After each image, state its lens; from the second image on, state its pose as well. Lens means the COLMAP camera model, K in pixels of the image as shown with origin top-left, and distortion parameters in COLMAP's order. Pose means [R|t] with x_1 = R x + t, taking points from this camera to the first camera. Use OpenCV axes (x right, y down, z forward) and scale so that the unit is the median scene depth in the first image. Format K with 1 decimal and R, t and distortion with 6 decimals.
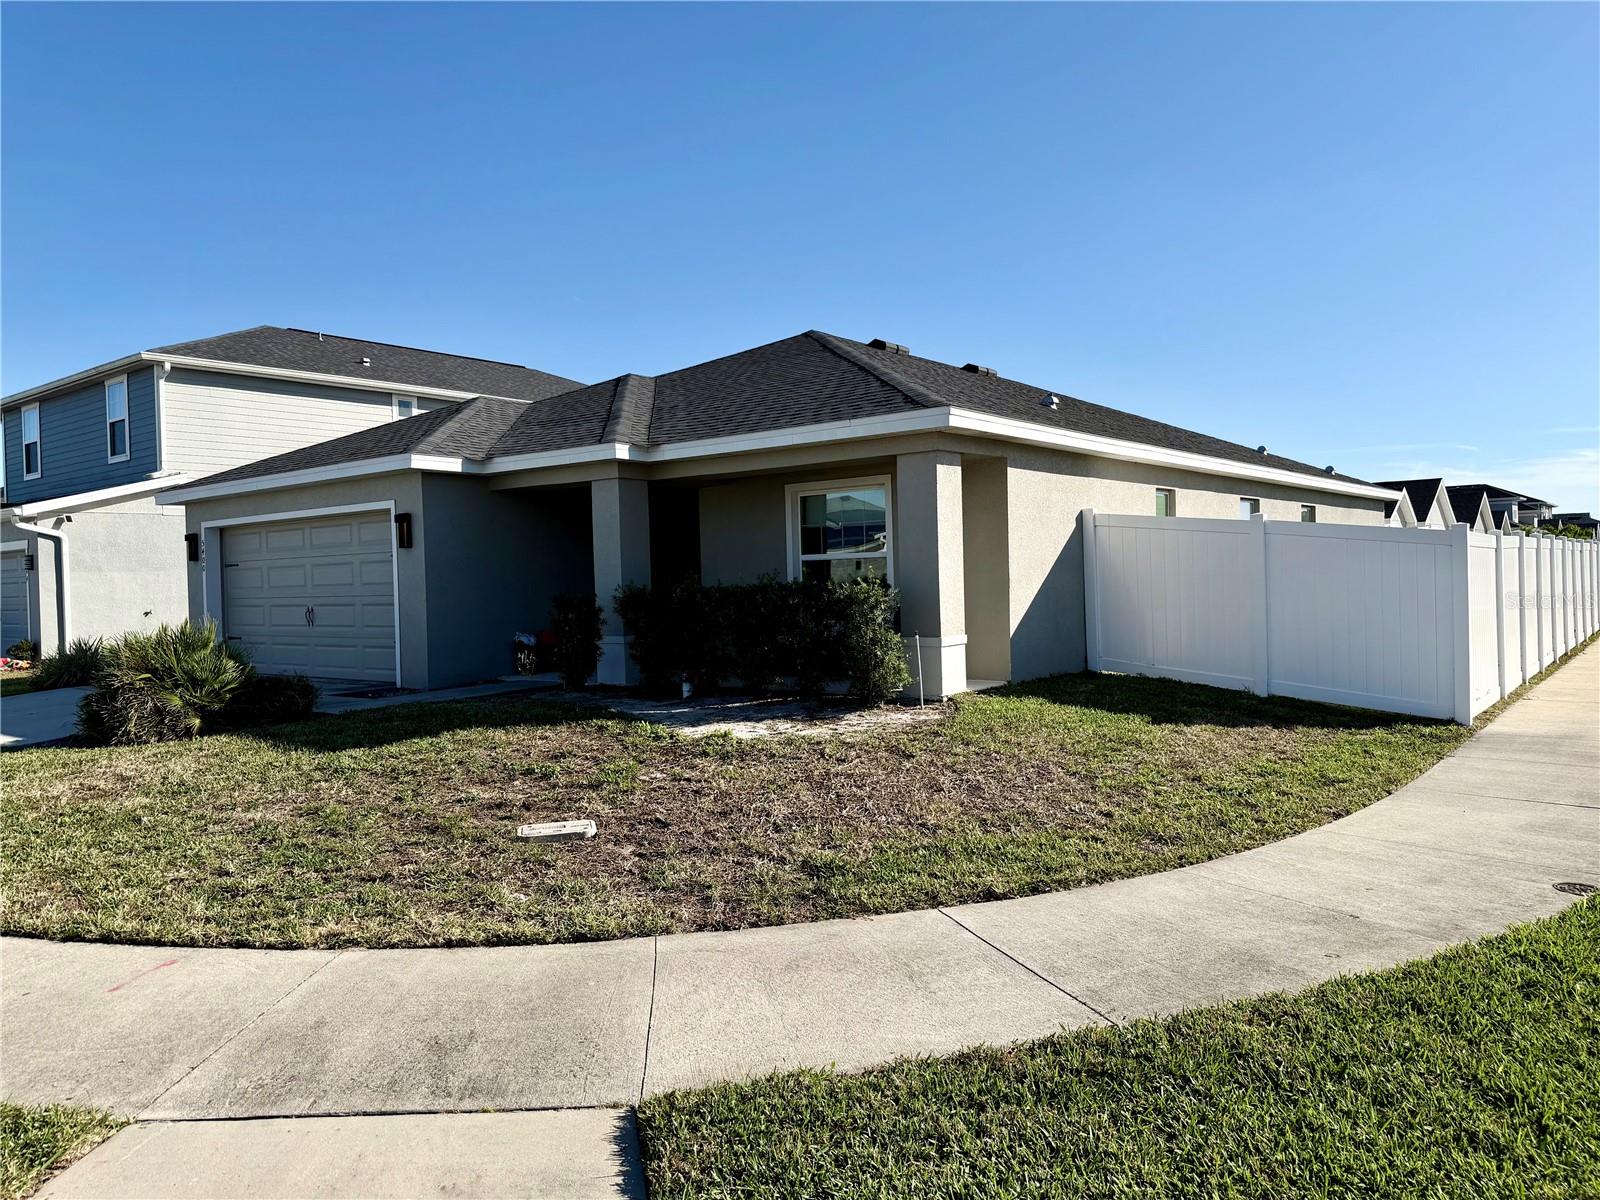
lens RADIAL K [[1130.0, 0, 797.0], [0, 1130.0, 596.9], [0, 0, 1]] dist [0.052577, -0.056082]
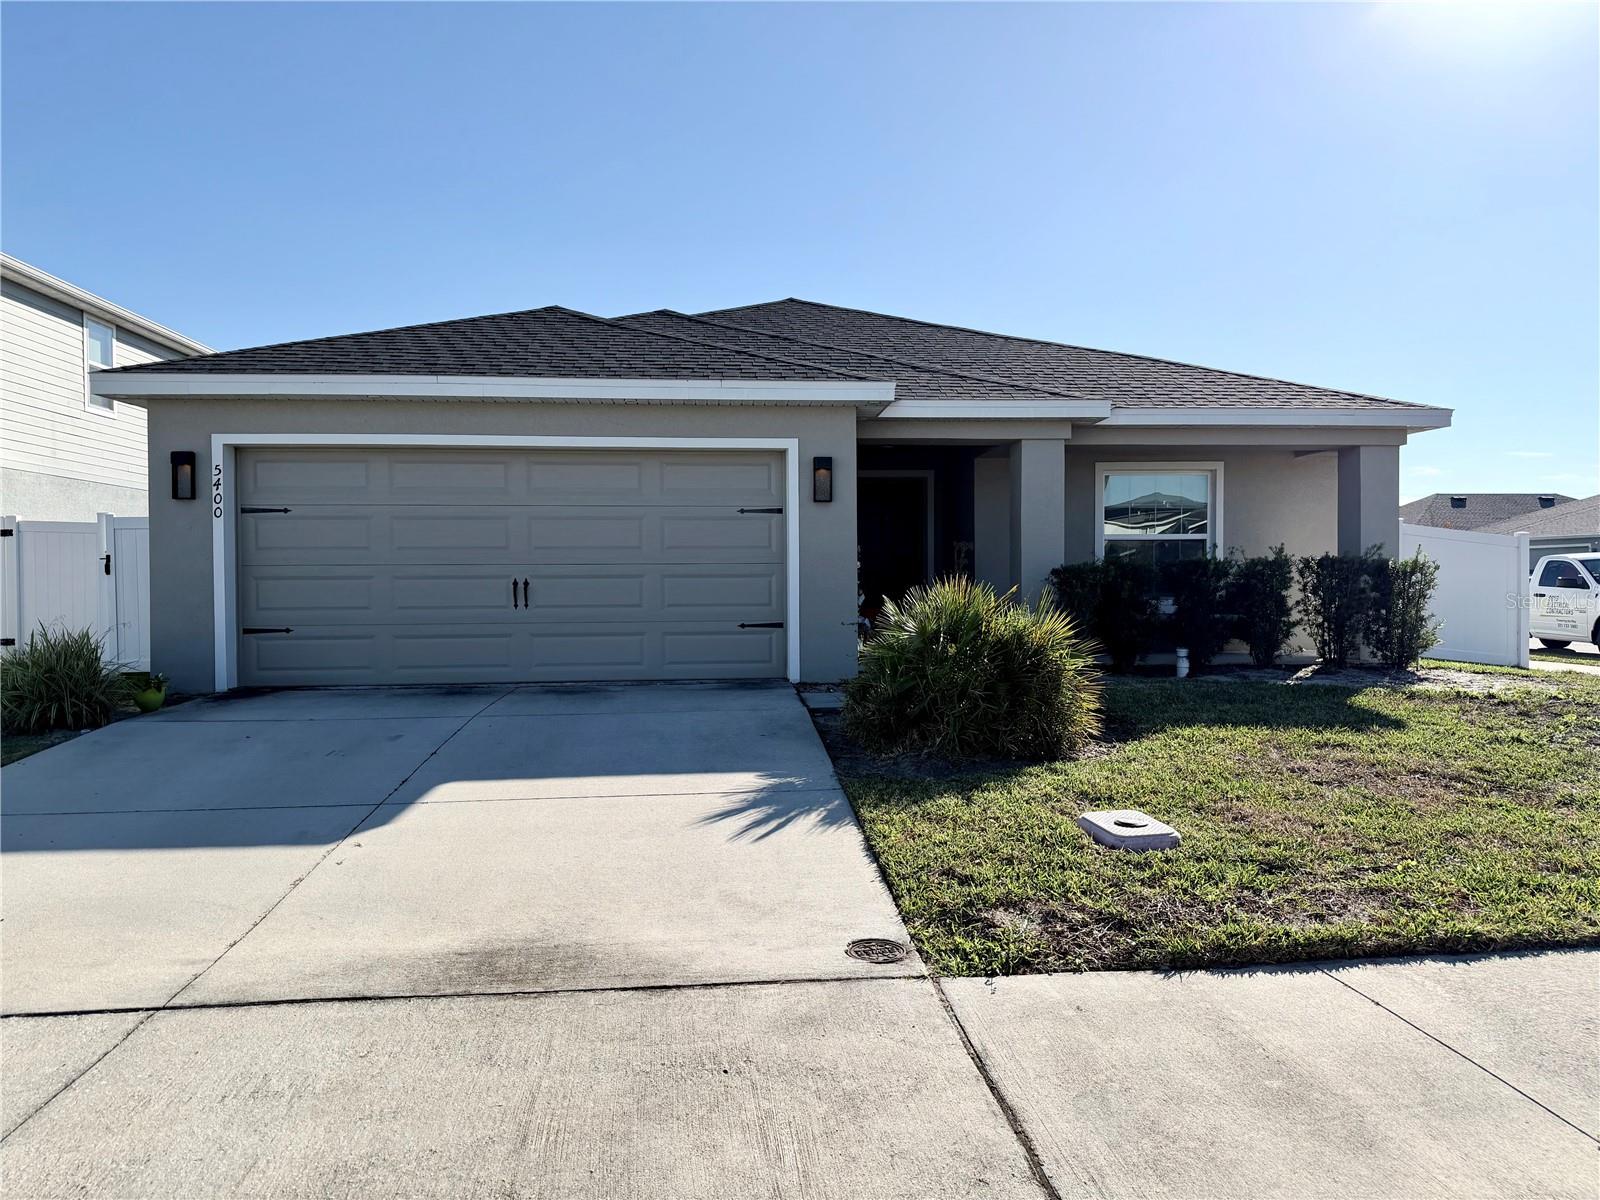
lens RADIAL K [[1130.0, 0, 802.0], [0, 1130.0, 607.6], [0, 0, 1]] dist [0.052577, -0.056082]
pose [[0.727991, 0.003792, 0.685577, -1.048890], [-0.002436, 0.999993, -0.002944, 0.036318], [-0.685583, 0.000473, 0.727995, 0.543700]]
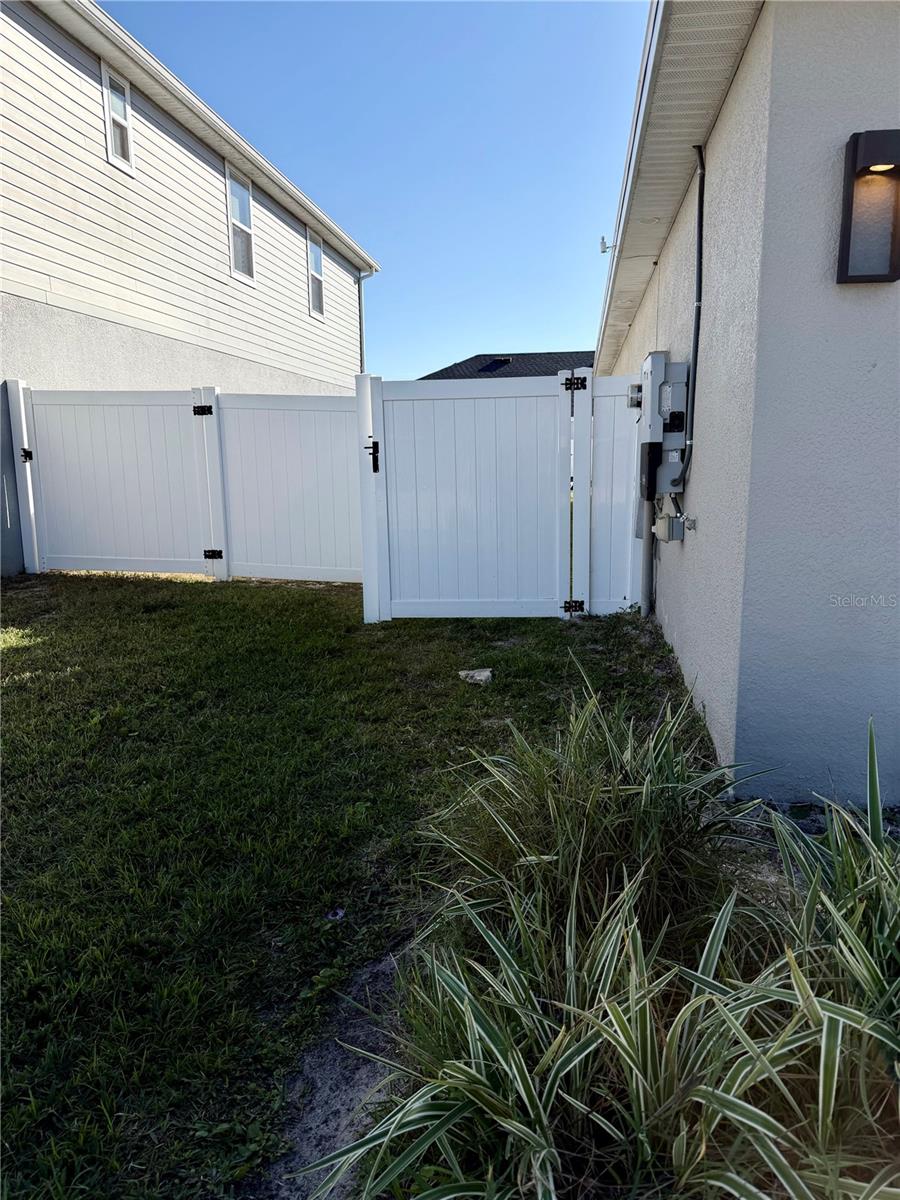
lens RADIAL K [[847.5, 0, 458.1], [0, 847.5, 594.8], [0, 0, 1]] dist [0.052577, -0.056082]
pose [[0.858259, -0.069395, 0.508504, -1.013128], [-0.003333, 0.990042, 0.140736, 0.002921], [-0.513207, -0.122483, 0.849480, 1.353159]]
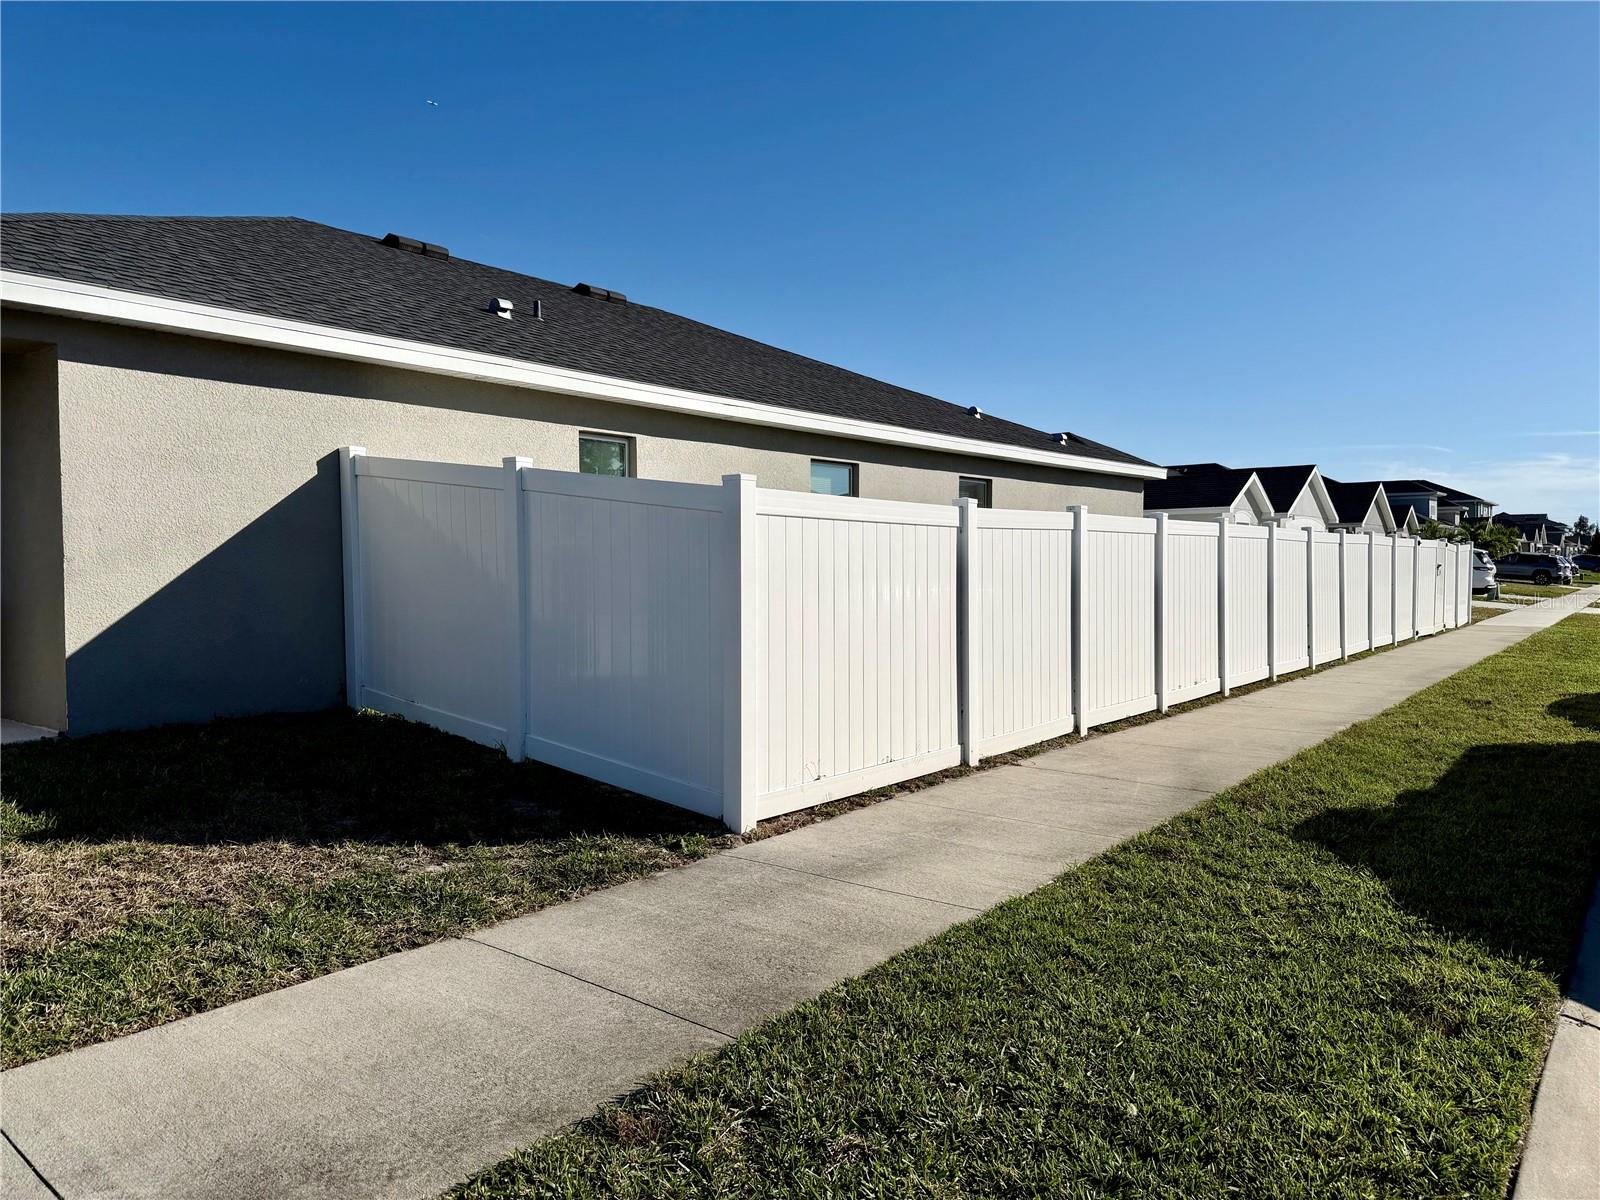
lens RADIAL K [[1130.0, 0, 788.4], [0, 1130.0, 600.7], [0, 0, 1]] dist [0.052577, -0.056082]
pose [[0.999521, 0.024611, 0.018782, 0.551836], [-0.024970, 0.999505, 0.019140, -0.012909], [-0.018301, -0.019600, 0.999640, 0.411513]]
